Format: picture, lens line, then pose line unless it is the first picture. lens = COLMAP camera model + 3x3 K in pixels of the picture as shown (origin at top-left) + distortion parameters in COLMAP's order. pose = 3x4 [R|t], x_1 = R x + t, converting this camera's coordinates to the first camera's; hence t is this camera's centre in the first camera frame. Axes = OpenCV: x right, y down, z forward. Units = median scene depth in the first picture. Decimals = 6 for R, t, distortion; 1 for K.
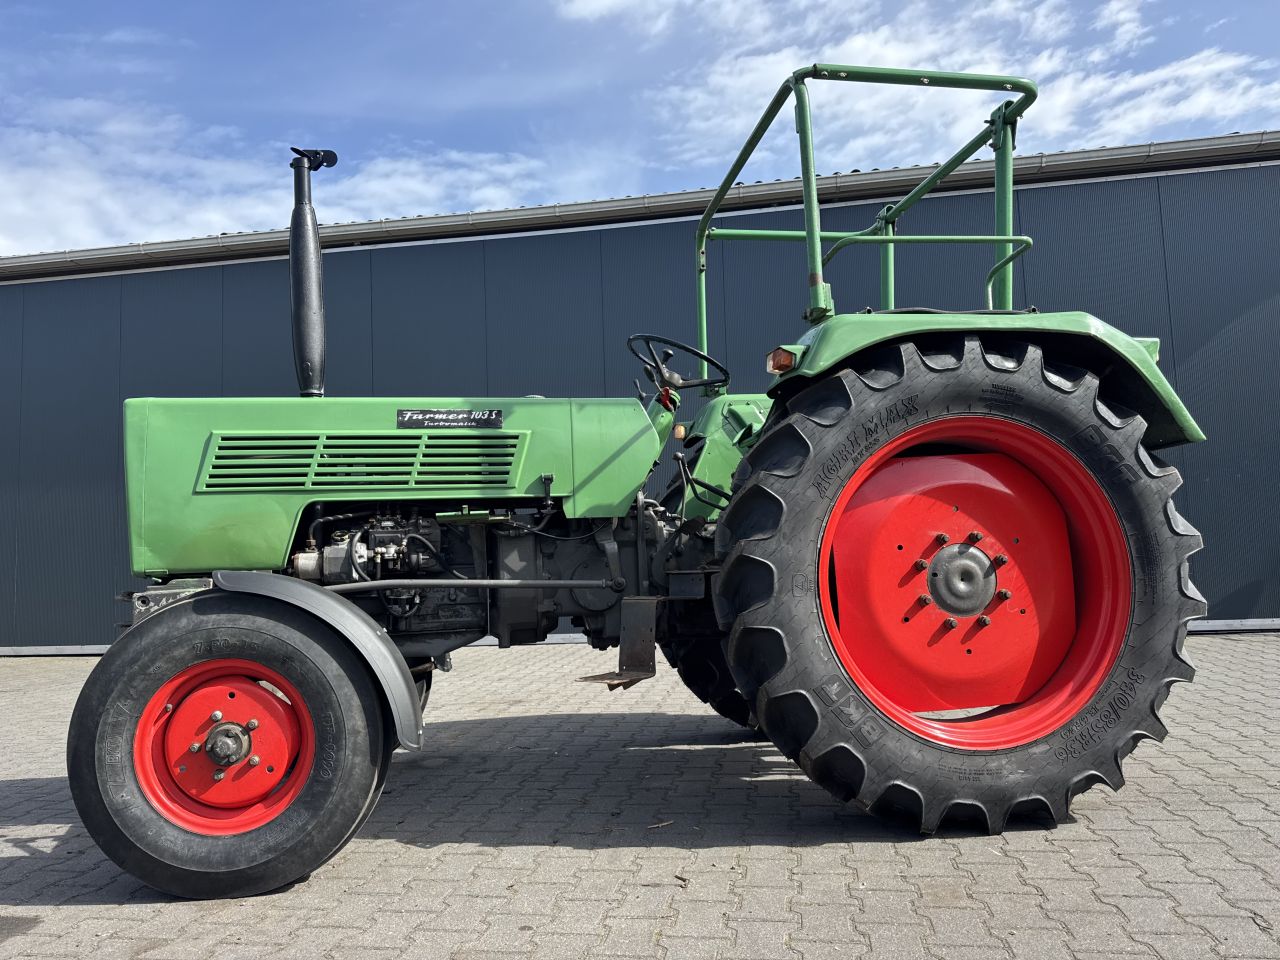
lens RADIAL K [[902.4, 0, 648.4], [0, 902.4, 475.4], [0, 0, 1]] dist [0.048929, -0.053548]
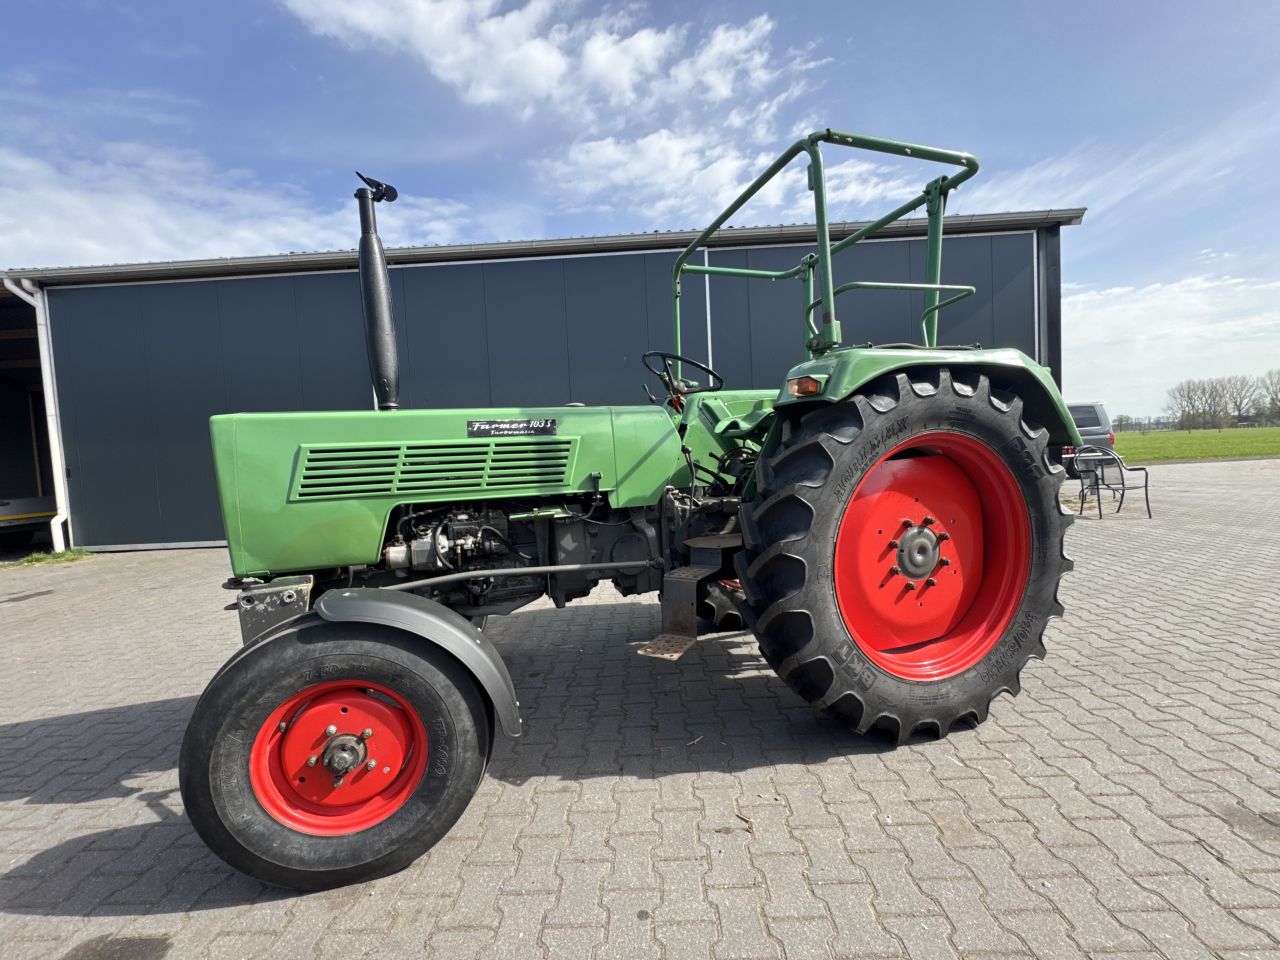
lens RADIAL K [[510.2, 0, 641.9], [0, 510.2, 476.6], [0, 0, 1]] dist [-0.004038, 0.001485]
pose [[0.989638, -0.020660, 0.142091, -0.161591], [0.001060, 0.990618, 0.136654, -0.099011], [-0.143581, -0.135087, 0.980375, 0.338922]]
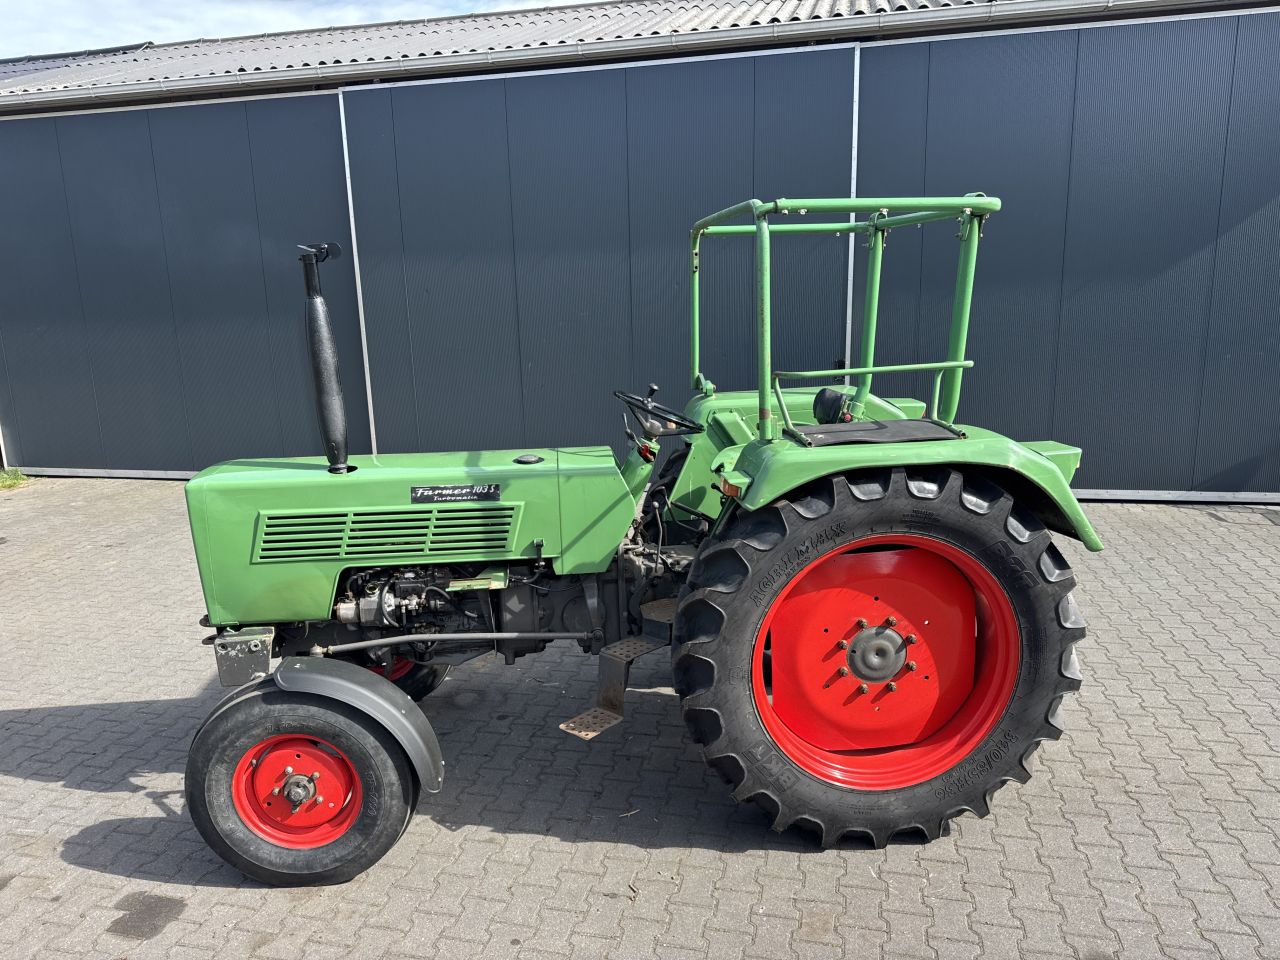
lens RADIAL K [[902.4, 0, 641.8], [0, 902.4, 474.1], [0, 0, 1]] dist [0.048929, -0.053548]
pose [[0.997873, 0.021490, -0.061546, 0.101809], [-0.002459, 0.955839, 0.293880, -0.470292], [0.065143, -0.293104, 0.953859, -0.102614]]
